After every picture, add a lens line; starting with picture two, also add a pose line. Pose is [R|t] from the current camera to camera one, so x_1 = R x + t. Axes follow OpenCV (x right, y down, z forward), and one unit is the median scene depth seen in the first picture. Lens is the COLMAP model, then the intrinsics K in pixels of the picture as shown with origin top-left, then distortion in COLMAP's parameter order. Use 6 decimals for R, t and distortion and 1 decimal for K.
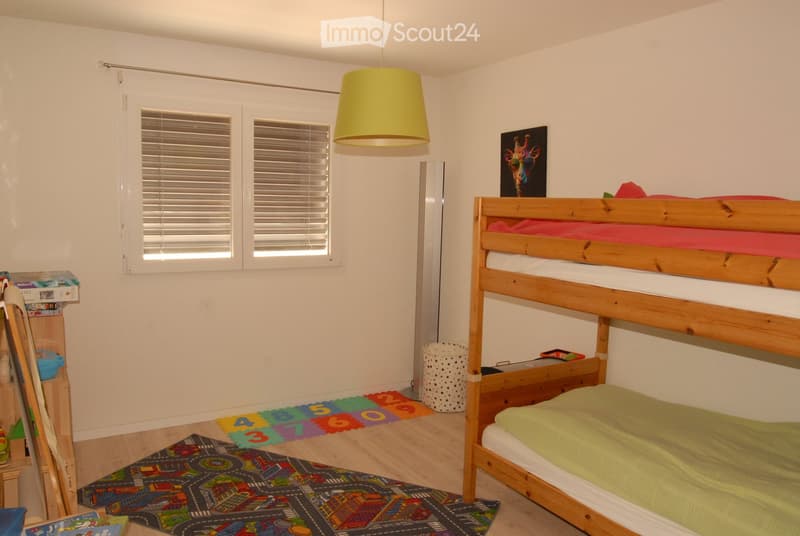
lens RADIAL K [[601.2, 0, 395.8], [0, 601.2, 268.4], [0, 0, 1]] dist [-0.075013, 0.031662]
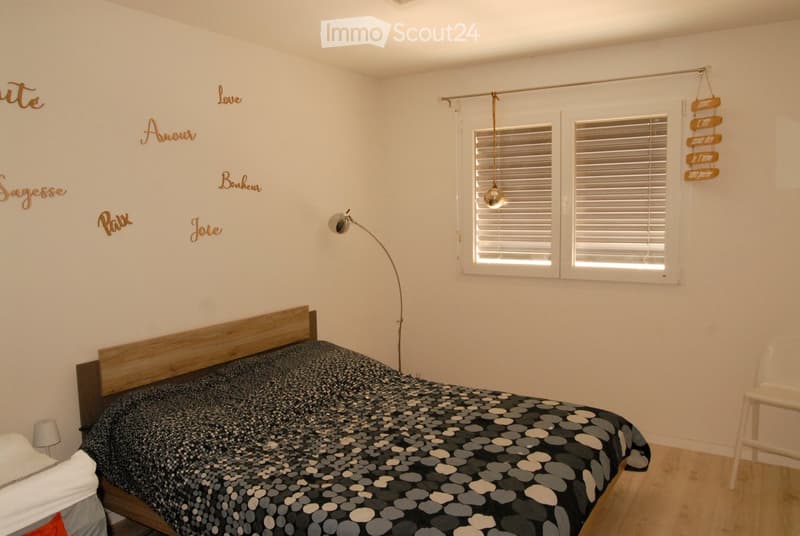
lens RADIAL K [[601.2, 0, 395.8], [0, 601.2, 266.9], [0, 0, 1]] dist [-0.075013, 0.031662]
pose [[0.396008, 0.055952, -0.916541, 0.524939], [-0.071466, 0.996992, 0.029985, -0.026745], [0.915462, 0.053627, 0.398815, 0.360827]]
